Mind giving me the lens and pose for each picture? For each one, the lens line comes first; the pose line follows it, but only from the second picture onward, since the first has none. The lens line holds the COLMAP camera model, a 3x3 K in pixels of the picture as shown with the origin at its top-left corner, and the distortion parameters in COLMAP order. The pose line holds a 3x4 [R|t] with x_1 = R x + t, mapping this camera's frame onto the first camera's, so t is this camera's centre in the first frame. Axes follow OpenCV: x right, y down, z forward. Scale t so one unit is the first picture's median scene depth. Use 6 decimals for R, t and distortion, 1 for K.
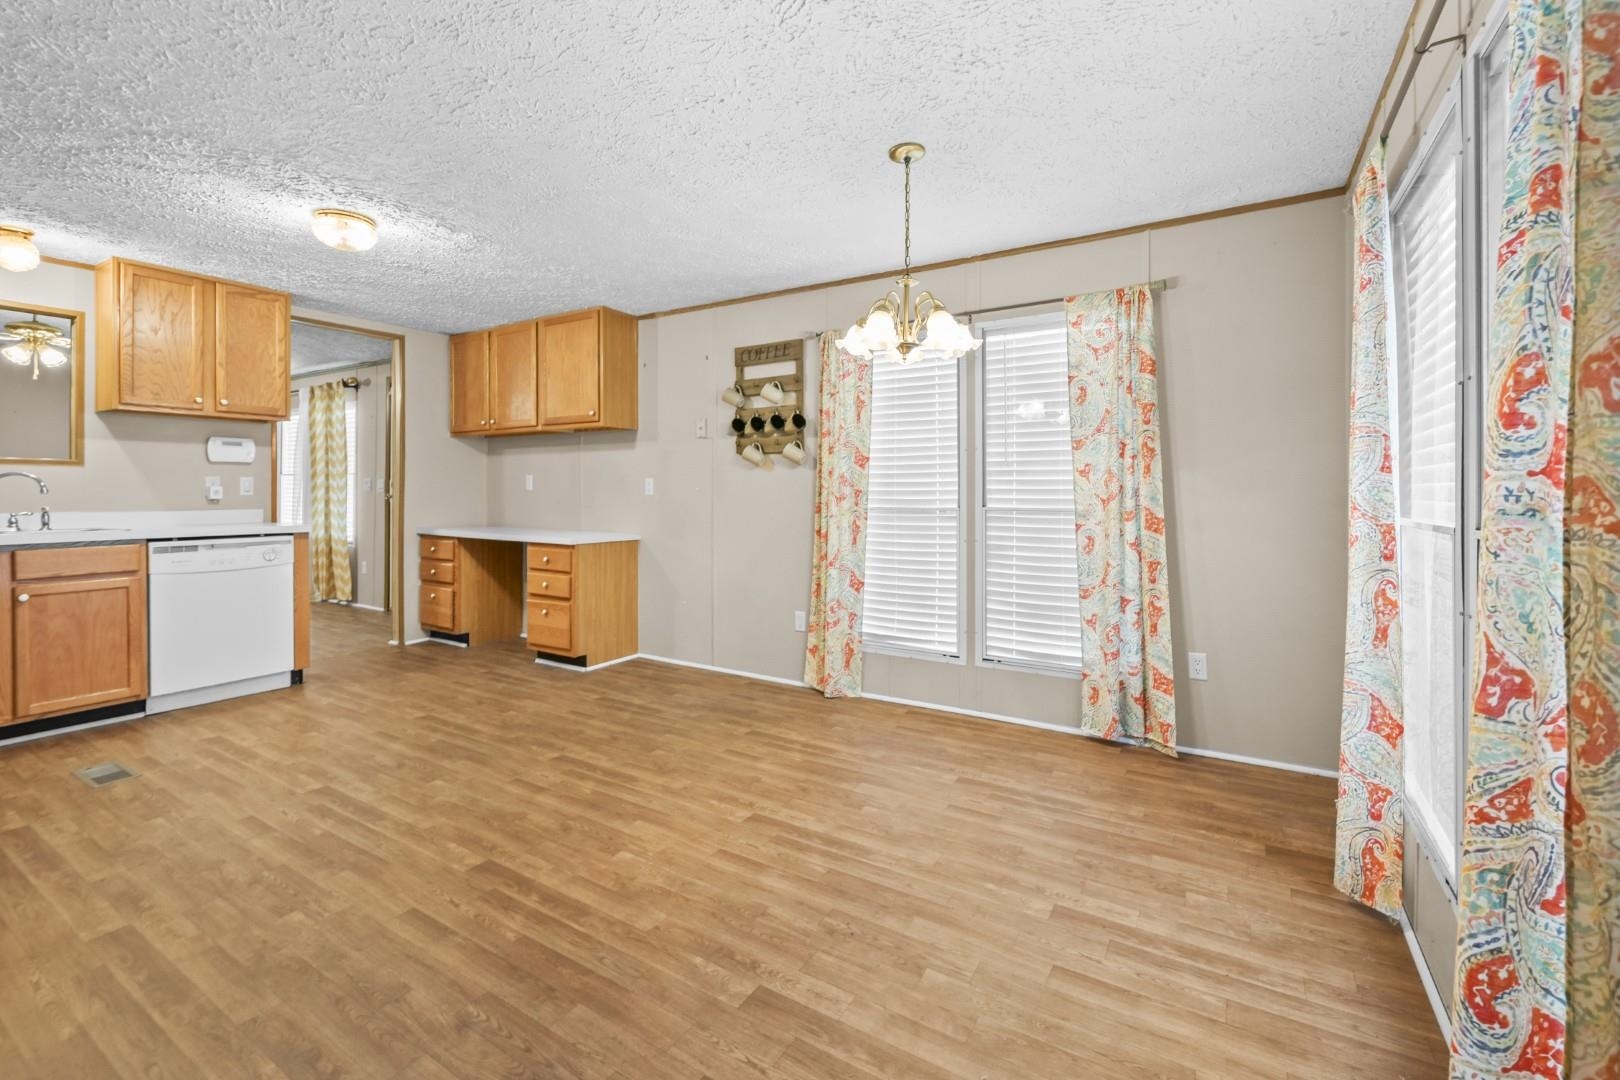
lens RADIAL K [[688.8, 0, 811.9], [0, 688.8, 491.7], [0, 0, 1]] dist [-0.002404, -0.000138]
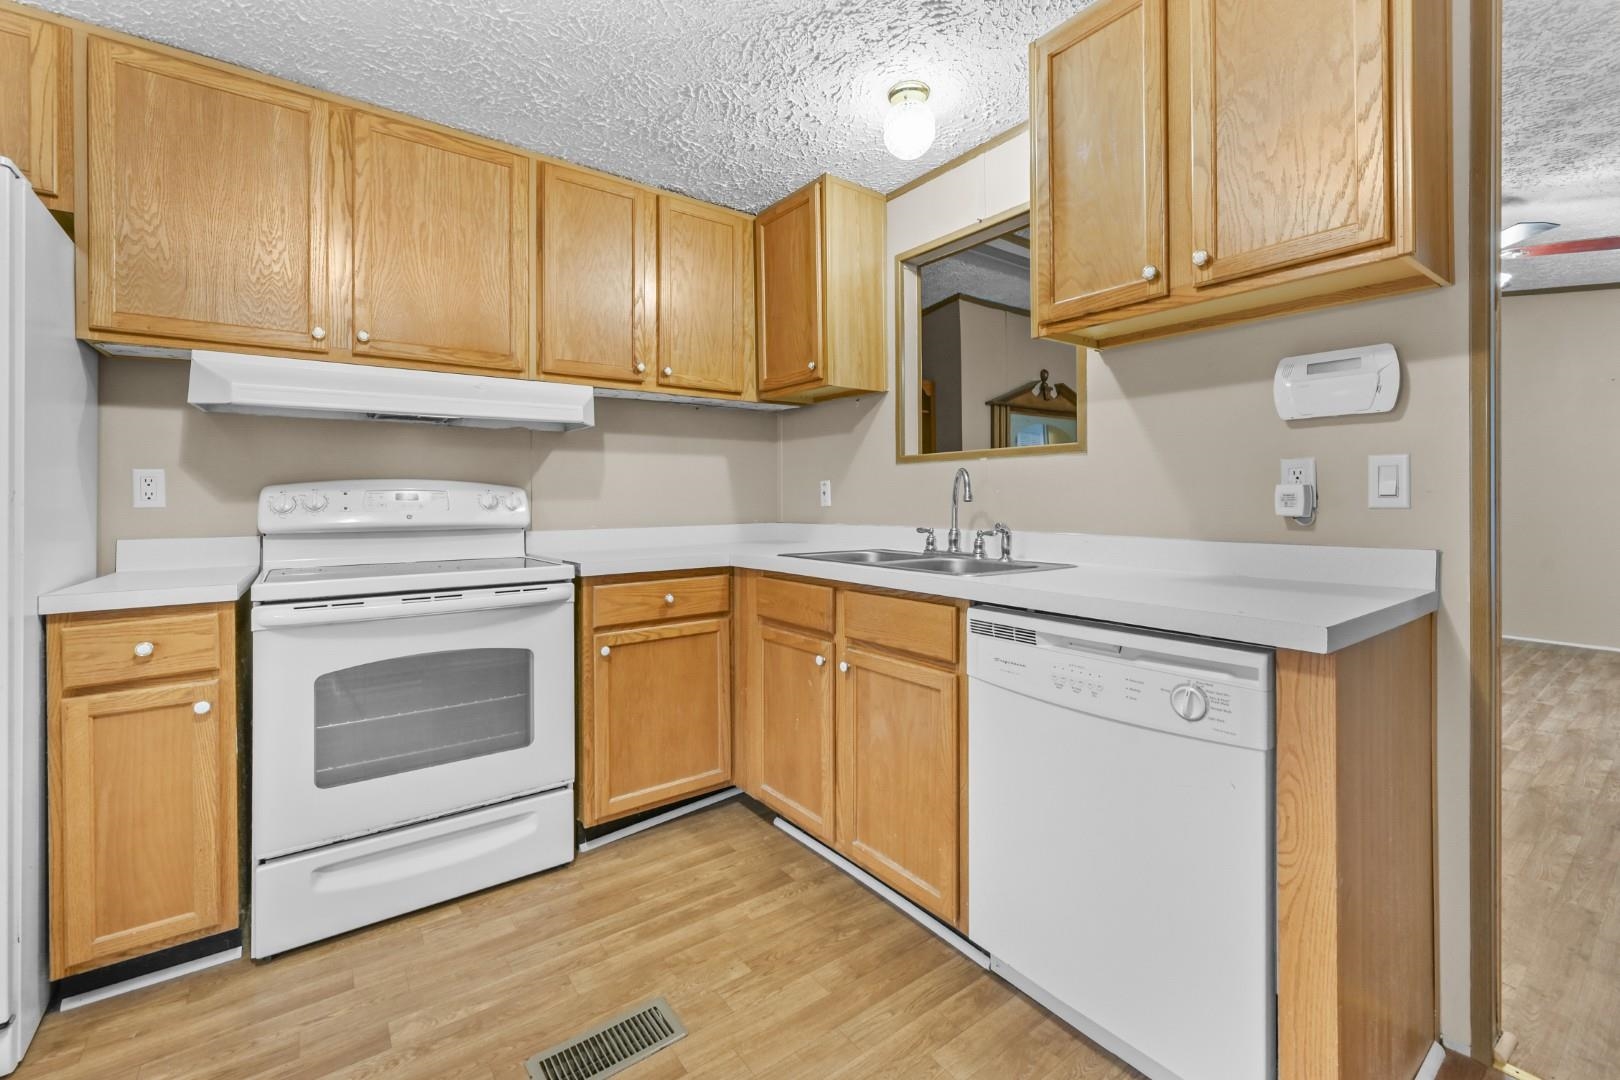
lens RADIAL K [[685.5, 0, 809.5], [0, 685.5, 500.1], [0, 0, 1]] dist [-0.000066, -0.000084]
pose [[-0.374364, 0.003995, -0.927273, -0.406763], [0.003708, 0.999989, 0.002811, -0.000869], [0.927274, -0.002386, -0.374375, 0.892051]]
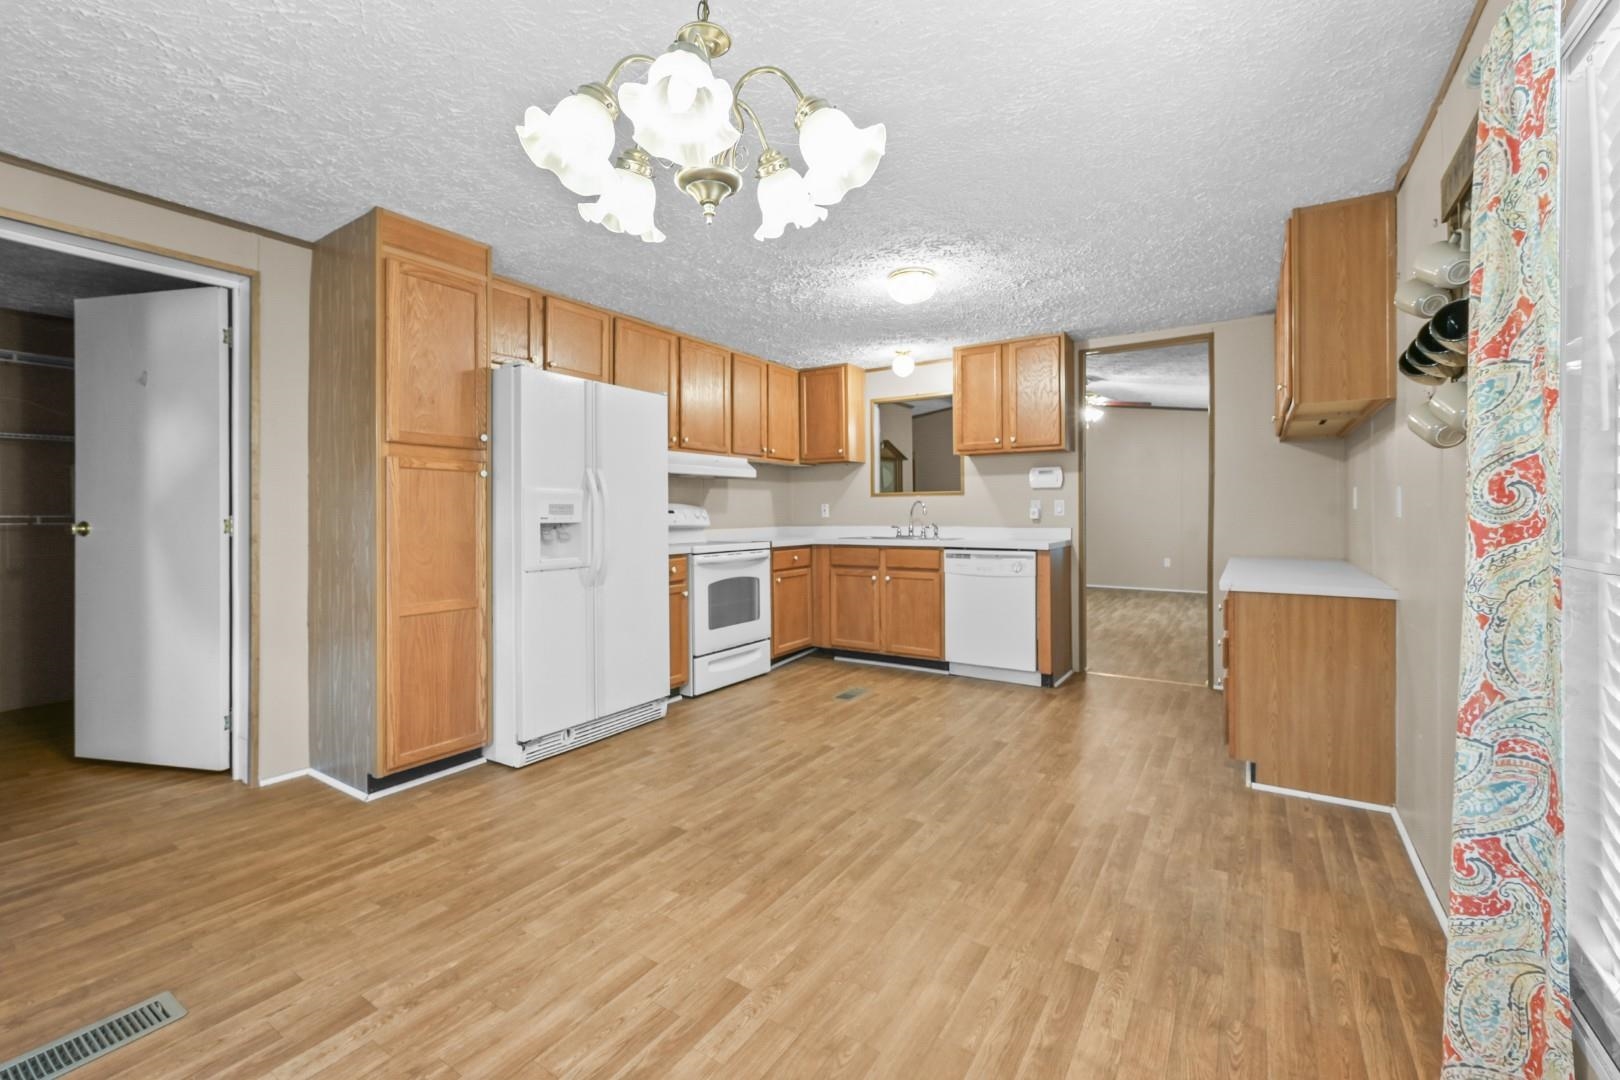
lens RADIAL K [[678.4, 0, 812.2], [0, 678.4, 513.9], [0, 0, 1]] dist [0.000168, -0.000035]
pose [[-0.027475, 0.000671, -0.999622, 0.343190], [0.003212, 0.999995, 0.000583, 0.000110], [0.999617, -0.003195, -0.027477, 0.639448]]
